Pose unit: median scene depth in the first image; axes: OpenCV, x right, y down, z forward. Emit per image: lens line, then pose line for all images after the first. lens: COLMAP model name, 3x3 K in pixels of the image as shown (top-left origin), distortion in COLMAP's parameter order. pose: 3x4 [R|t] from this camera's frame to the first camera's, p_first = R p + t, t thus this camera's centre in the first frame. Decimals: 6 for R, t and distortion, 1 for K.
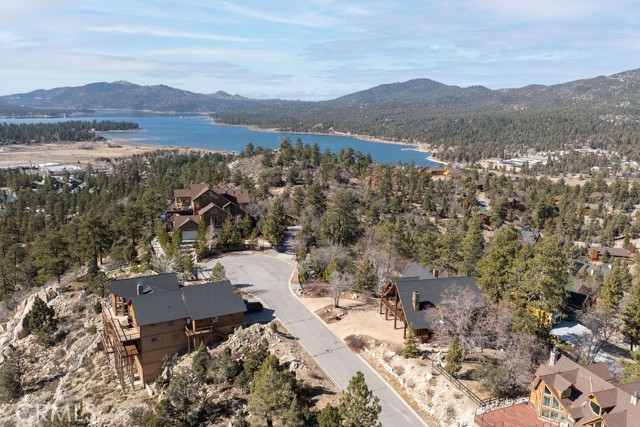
lens RADIAL K [[534.6, 0, 316.5], [0, 534.6, 213.0], [0, 0, 1]] dist [-0.021033, -0.005028]
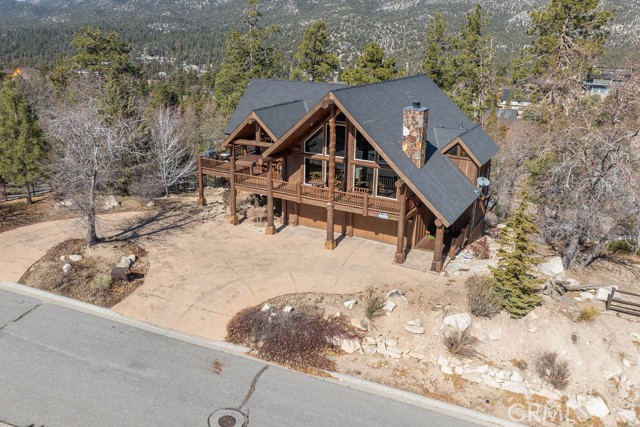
lens RADIAL K [[534.6, 0, 316.5], [0, 534.6, 213.0], [0, 0, 1]] dist [-0.021033, -0.005028]
pose [[0.695169, -0.235786, 0.679077, -0.067579], [0.139784, 0.970983, 0.194044, 0.122750], [-0.705125, -0.039969, 0.707956, 0.717686]]
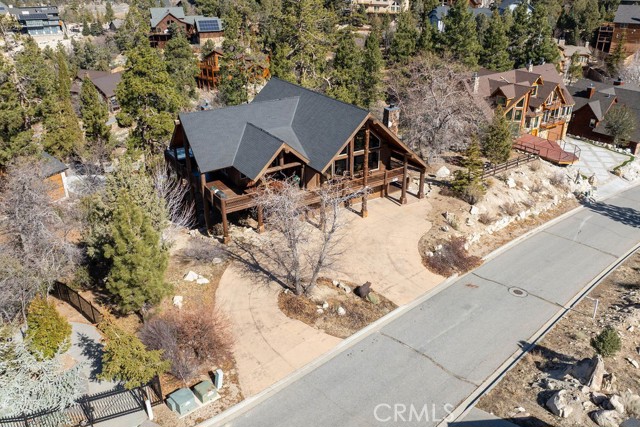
lens RADIAL K [[533.8, 0, 328.8], [0, 533.8, 214.0], [0, 0, 1]] dist [-0.012715, -0.008308]
pose [[-0.324255, -0.426253, 0.844492, -0.216012], [0.188348, 0.845761, 0.499212, -0.019802], [-0.927030, 0.320930, -0.193958, 1.031141]]
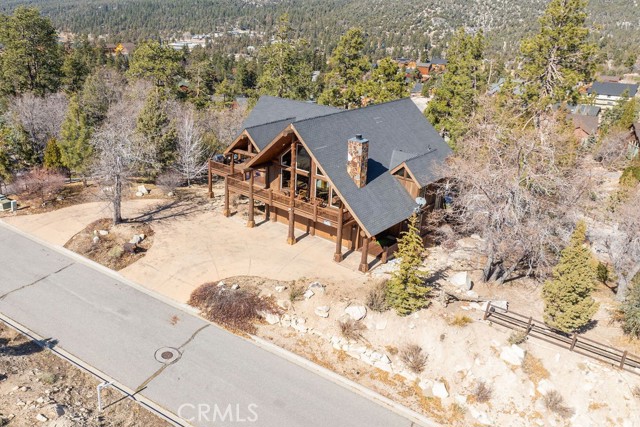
lens RADIAL K [[534.7, 0, 268.8], [0, 534.7, 213.1], [0, 0, 1]] dist [-0.018830, -0.006884]
pose [[0.850565, -0.195959, 0.487995, -0.057455], [0.103353, 0.972171, 0.210242, 0.099167], [-0.515614, -0.128389, 0.847147, 0.614393]]
